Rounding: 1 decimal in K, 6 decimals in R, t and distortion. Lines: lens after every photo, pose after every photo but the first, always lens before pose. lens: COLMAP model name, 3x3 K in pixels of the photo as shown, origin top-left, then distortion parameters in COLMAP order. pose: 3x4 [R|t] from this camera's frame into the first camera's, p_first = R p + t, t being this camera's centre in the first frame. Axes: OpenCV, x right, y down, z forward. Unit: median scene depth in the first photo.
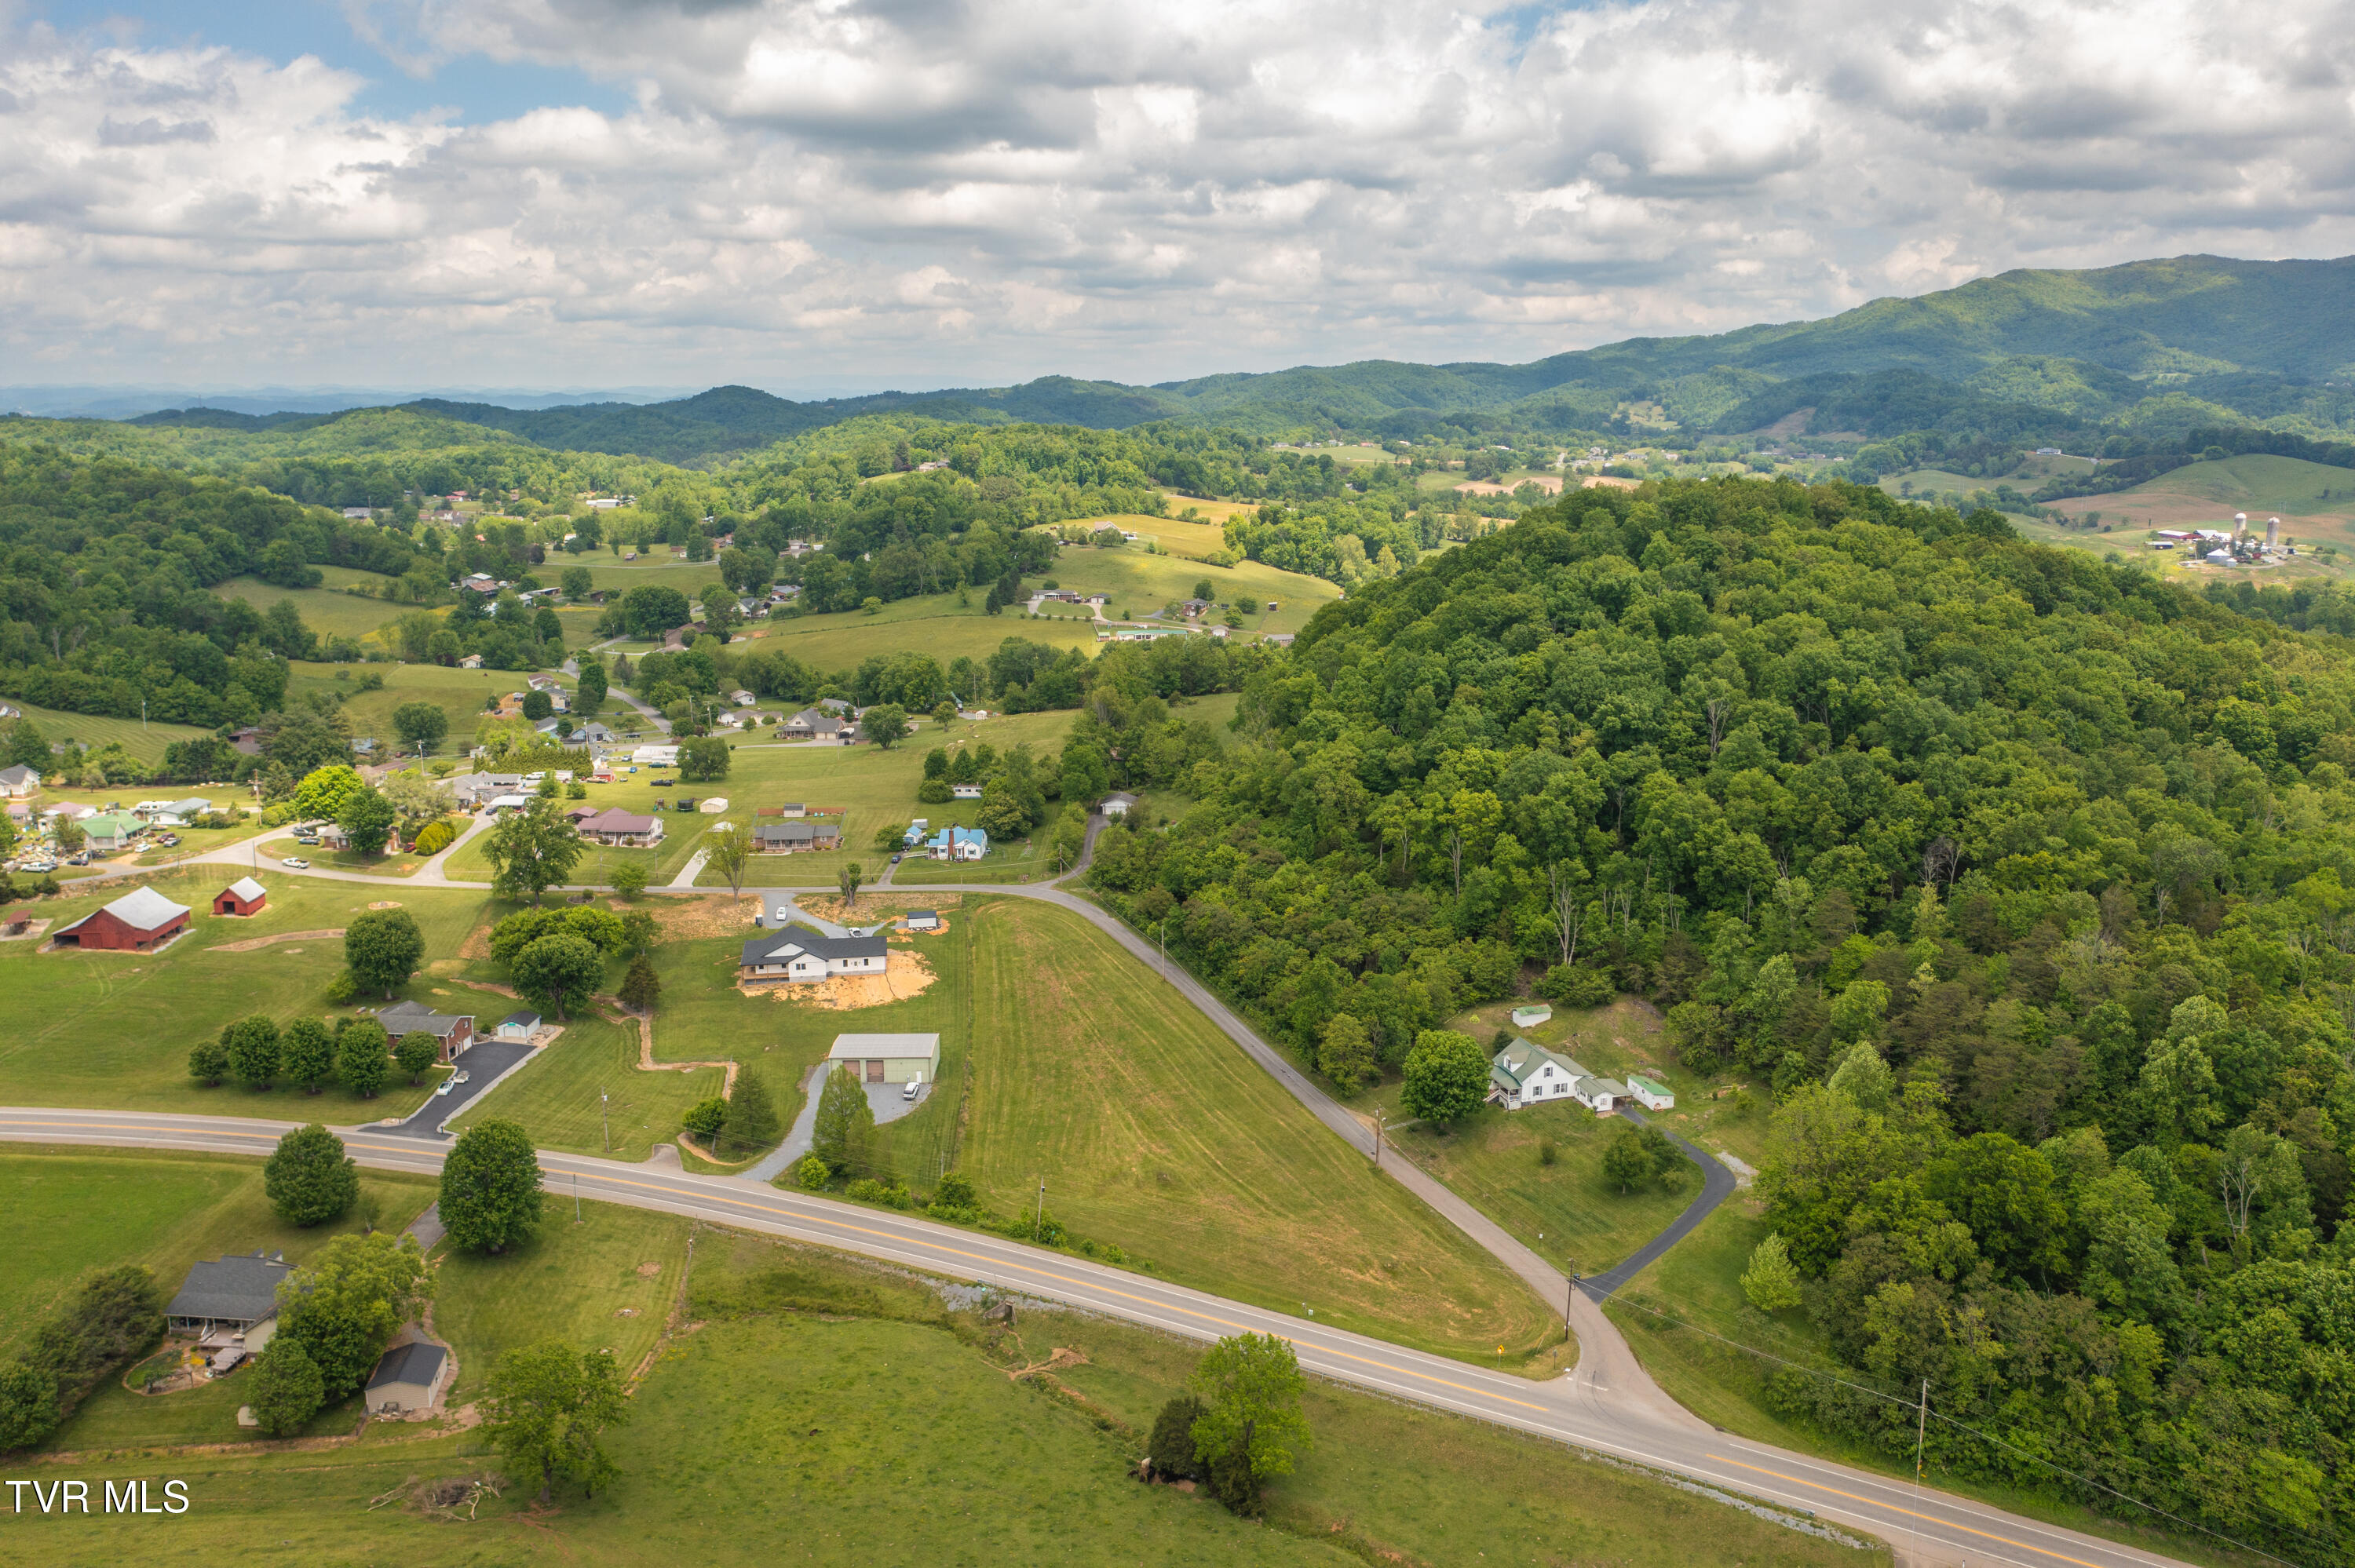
lens RADIAL K [[1888.9, 0, 1166.1], [0, 1888.9, 771.6], [0, 0, 1]] dist [-0.008814, 0.014398]
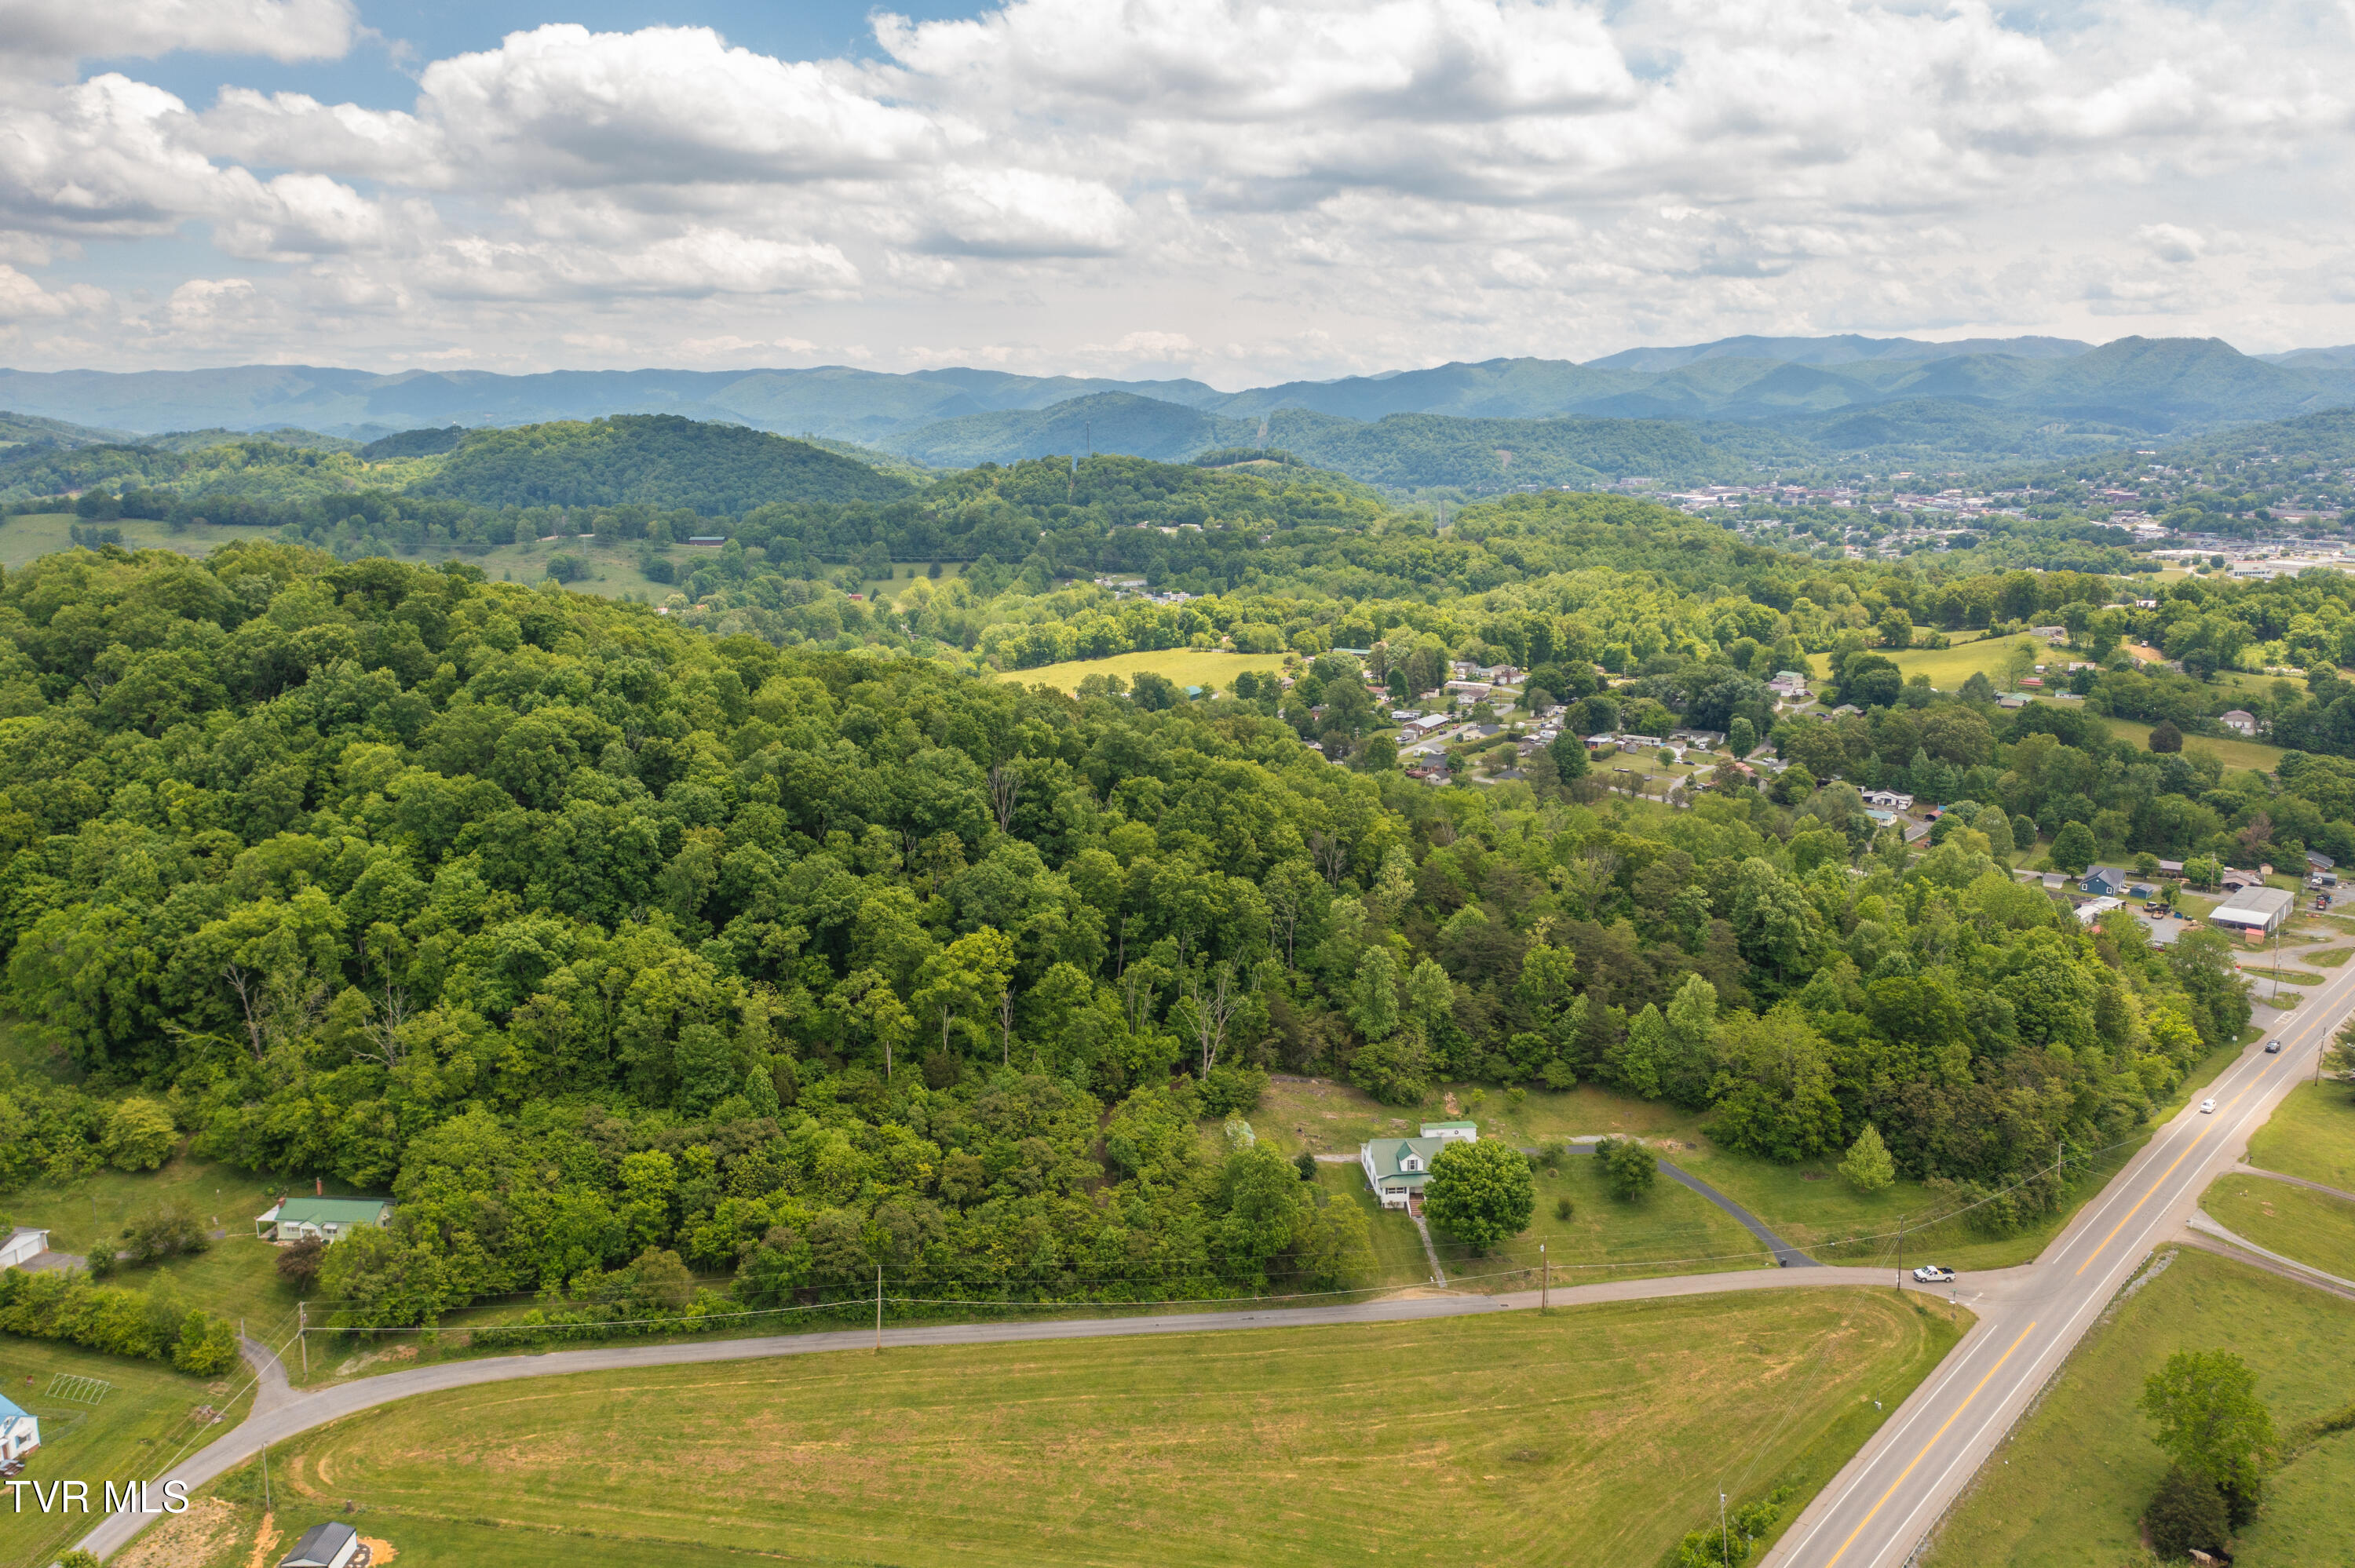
lens RADIAL K [[1888.9, 0, 1178.6], [0, 1888.9, 815.4], [0, 0, 1]] dist [-0.008814, 0.014398]
pose [[0.183166, -0.201338, 0.962244, -0.604439], [0.204253, 0.965238, 0.163084, -0.157667], [-0.961629, 0.166669, 0.217923, 0.799859]]
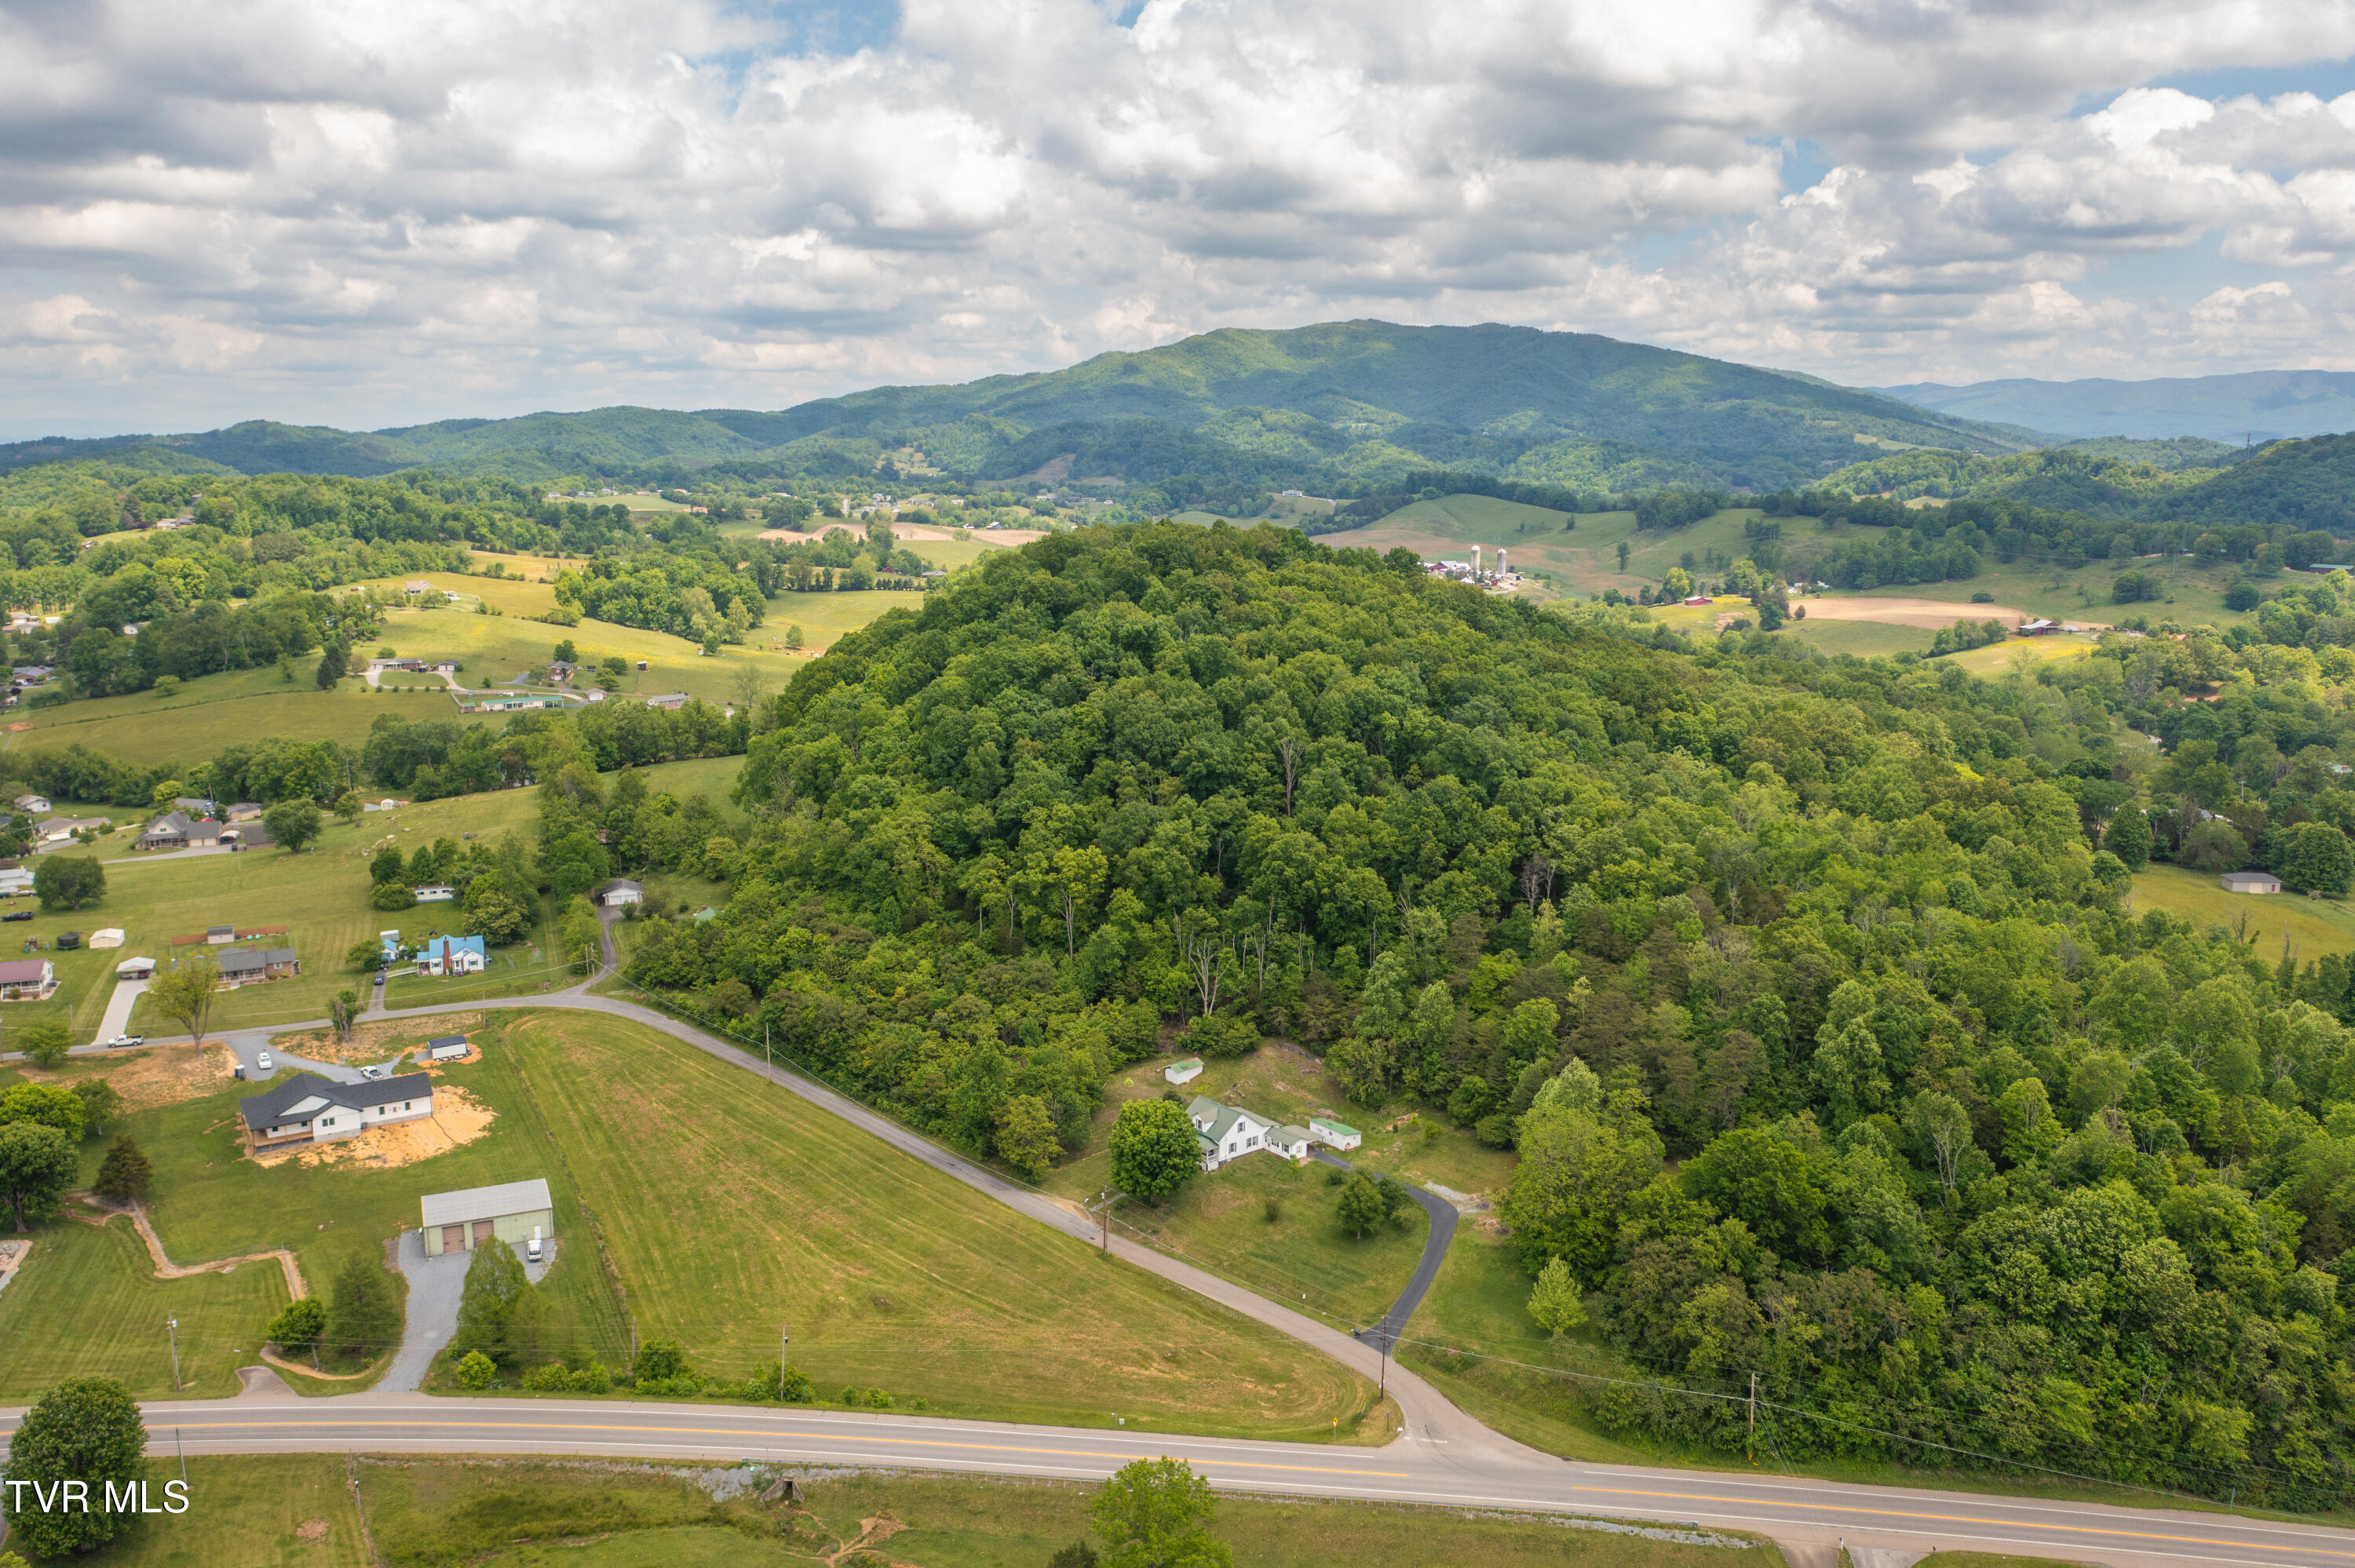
lens RADIAL K [[1888.9, 0, 1179.2], [0, 1888.9, 789.7], [0, 0, 1]] dist [-0.008814, 0.014398]
pose [[0.920735, -0.069283, 0.383988, -0.173112], [0.074947, 0.997188, 0.000213, -0.017050], [-0.382923, 0.028583, 0.923338, 0.087547]]
